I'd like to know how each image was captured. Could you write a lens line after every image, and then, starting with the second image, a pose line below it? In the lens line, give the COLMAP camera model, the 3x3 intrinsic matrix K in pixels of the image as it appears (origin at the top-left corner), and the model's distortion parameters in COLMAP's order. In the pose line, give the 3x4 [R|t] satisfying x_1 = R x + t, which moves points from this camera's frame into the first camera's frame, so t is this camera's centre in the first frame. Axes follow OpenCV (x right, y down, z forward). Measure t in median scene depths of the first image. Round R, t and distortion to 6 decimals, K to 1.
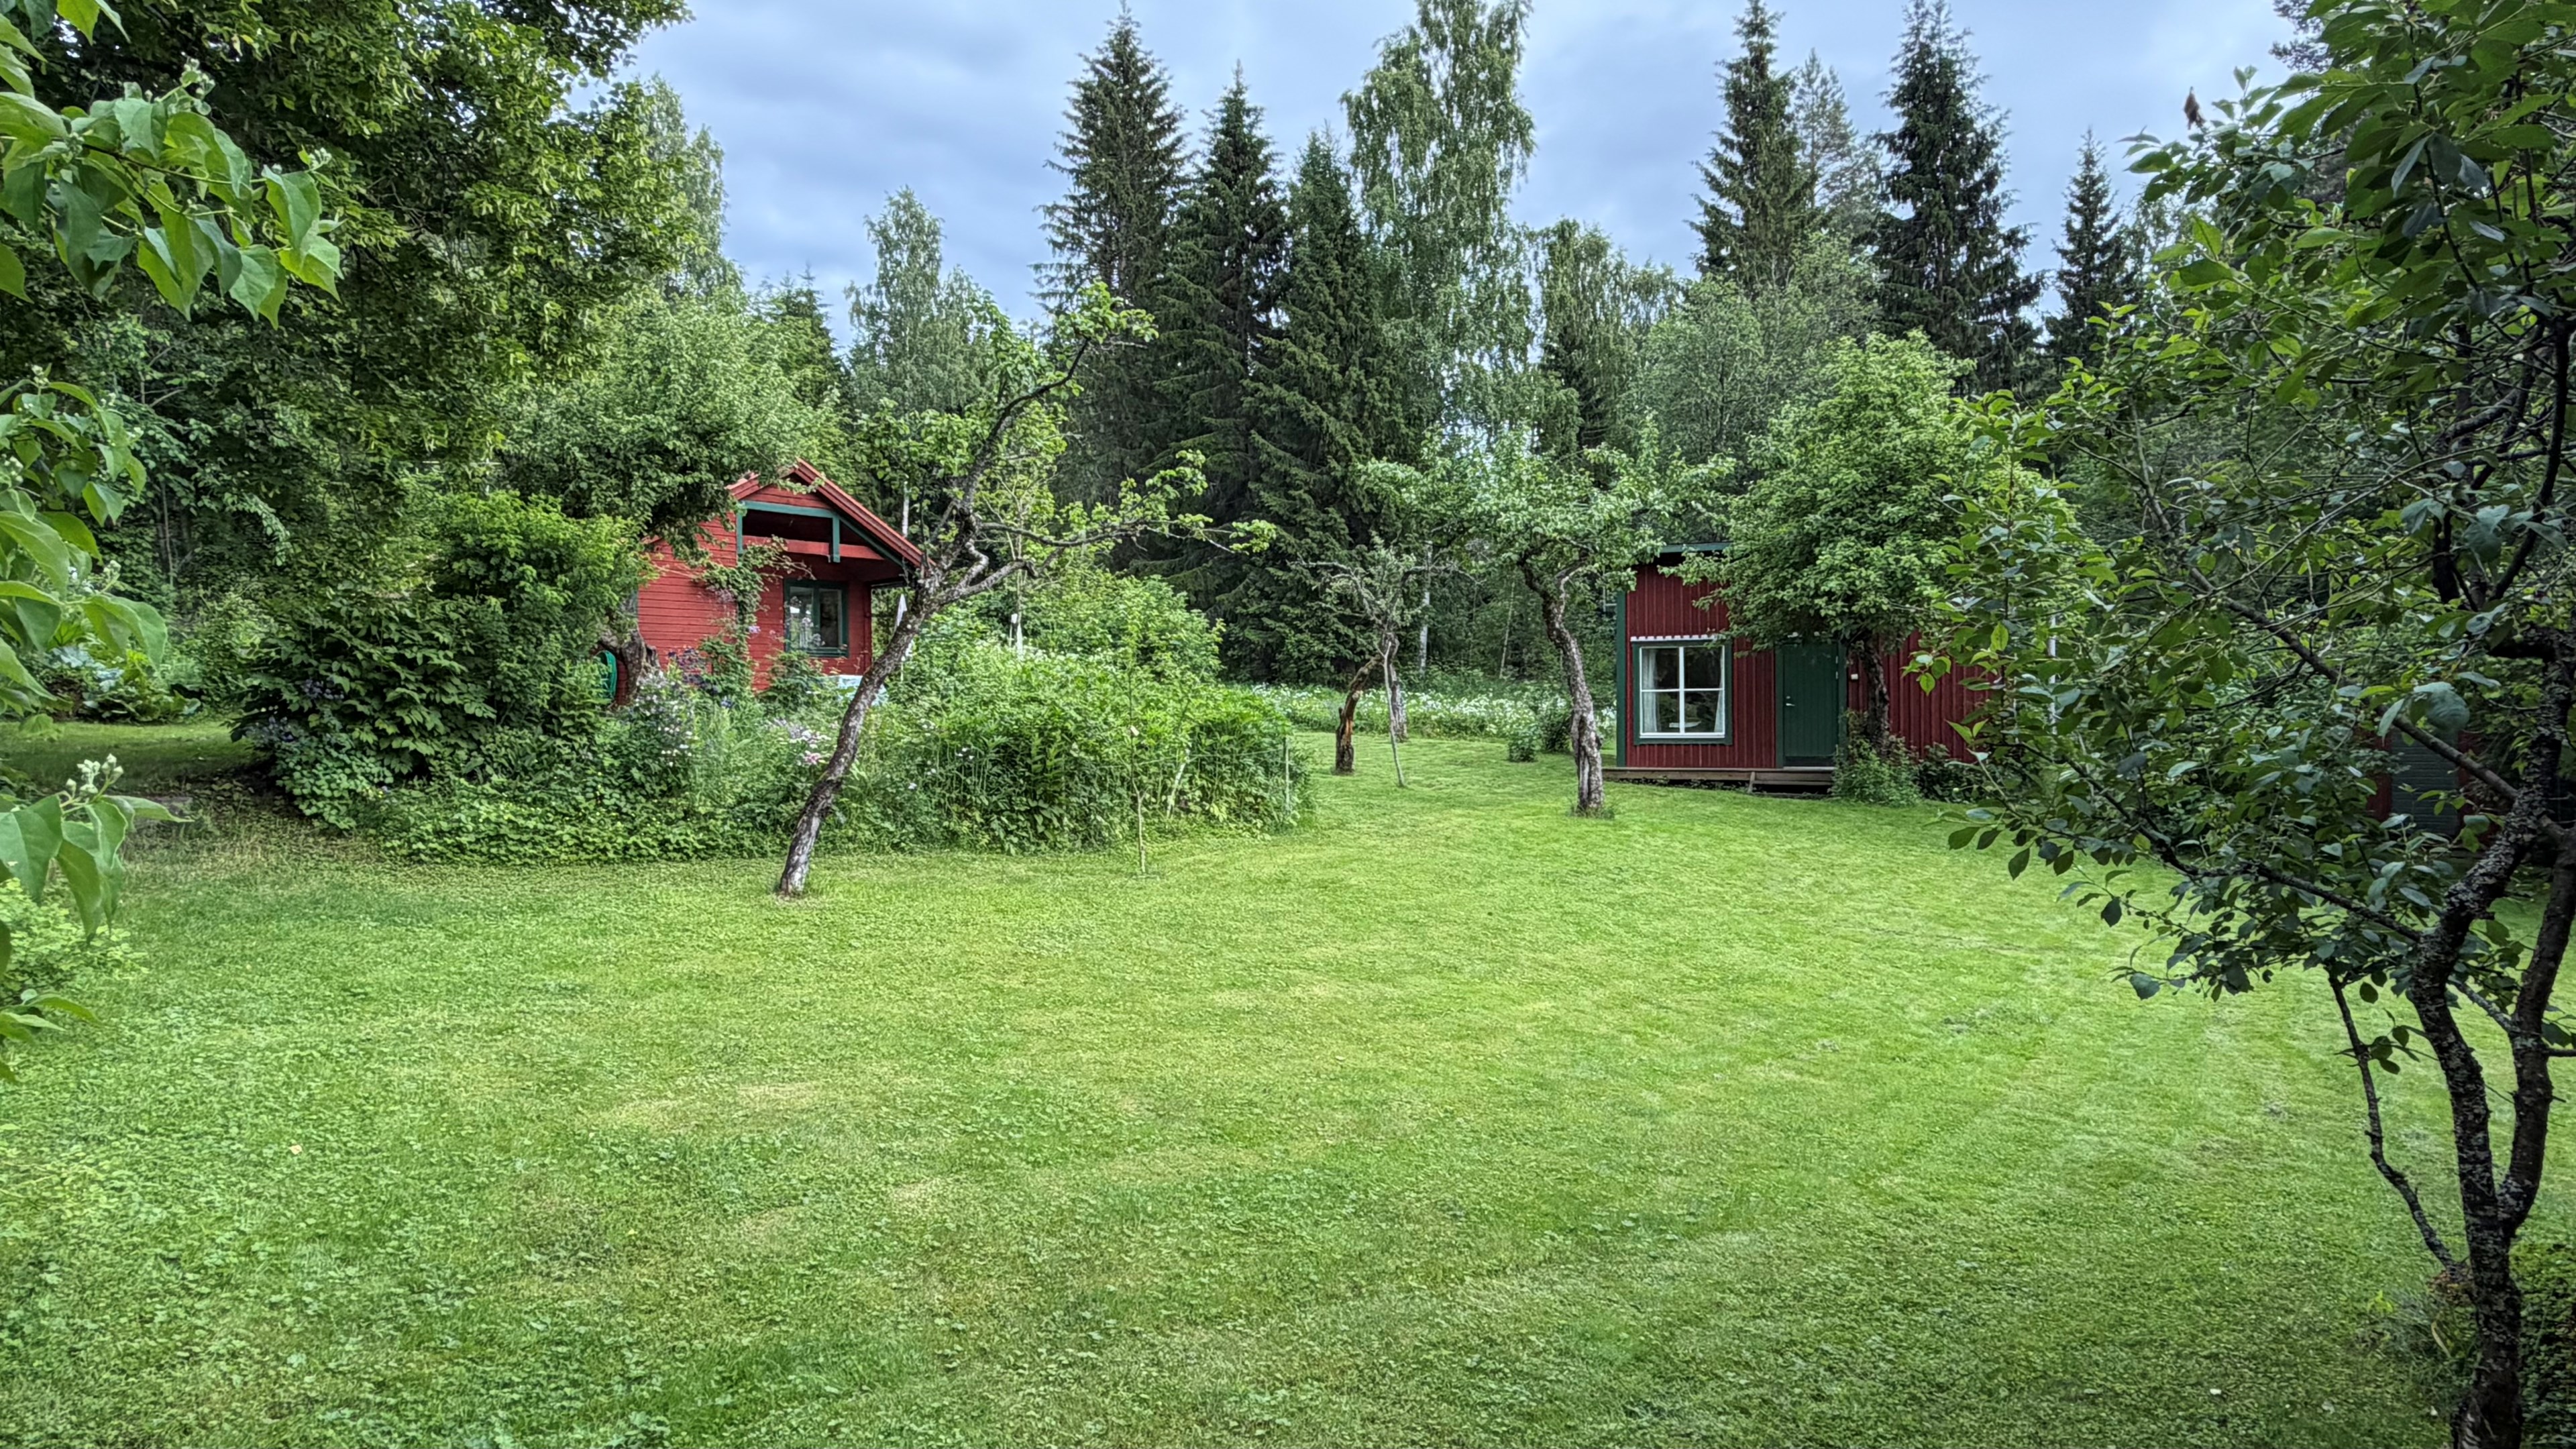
lens RADIAL K [[1583.7, 0, 1281.7], [0, 1583.7, 739.4], [0, 0, 1]] dist [0.002851, -0.000036]
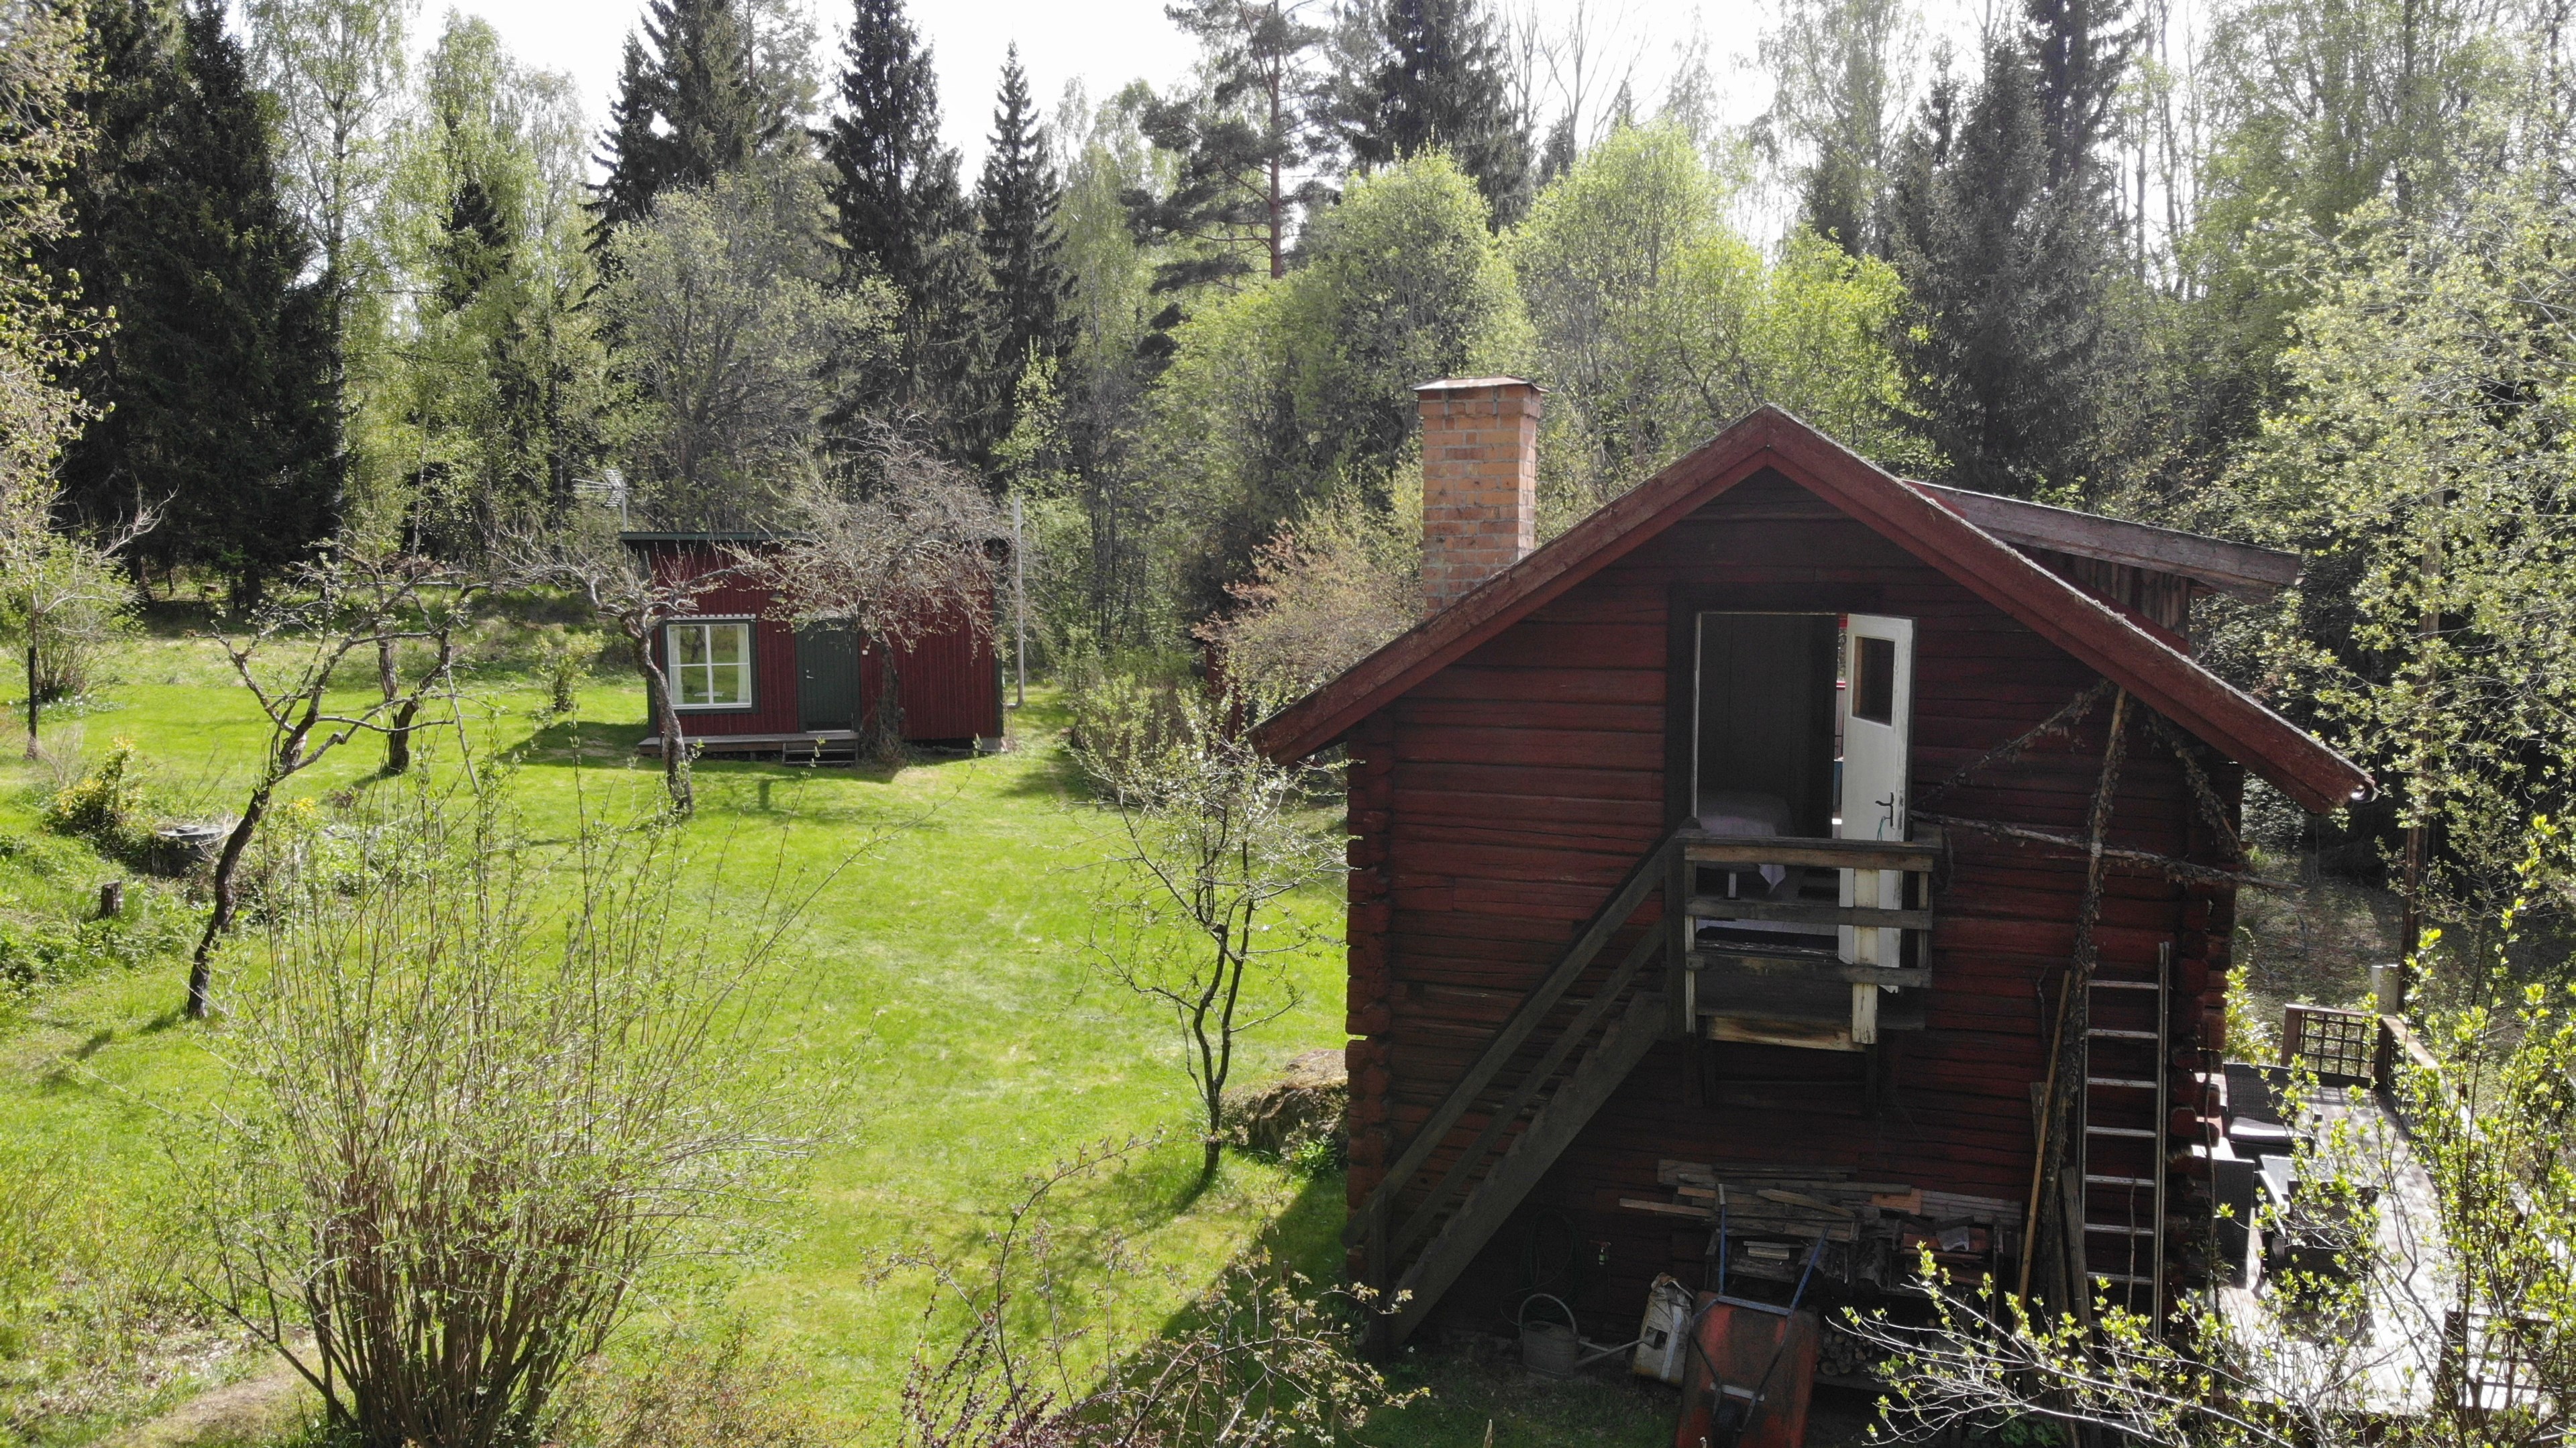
lens RADIAL K [[1877.5, 0, 1288.9], [0, 1877.5, 721.5], [0, 0, 1]] dist [0.049328, -0.167961]
pose [[0.814988, -0.055896, 0.576775, -0.126550], [0.005397, 0.996026, 0.088900, -0.077411], [-0.579452, -0.069340, 0.812051, -0.212871]]
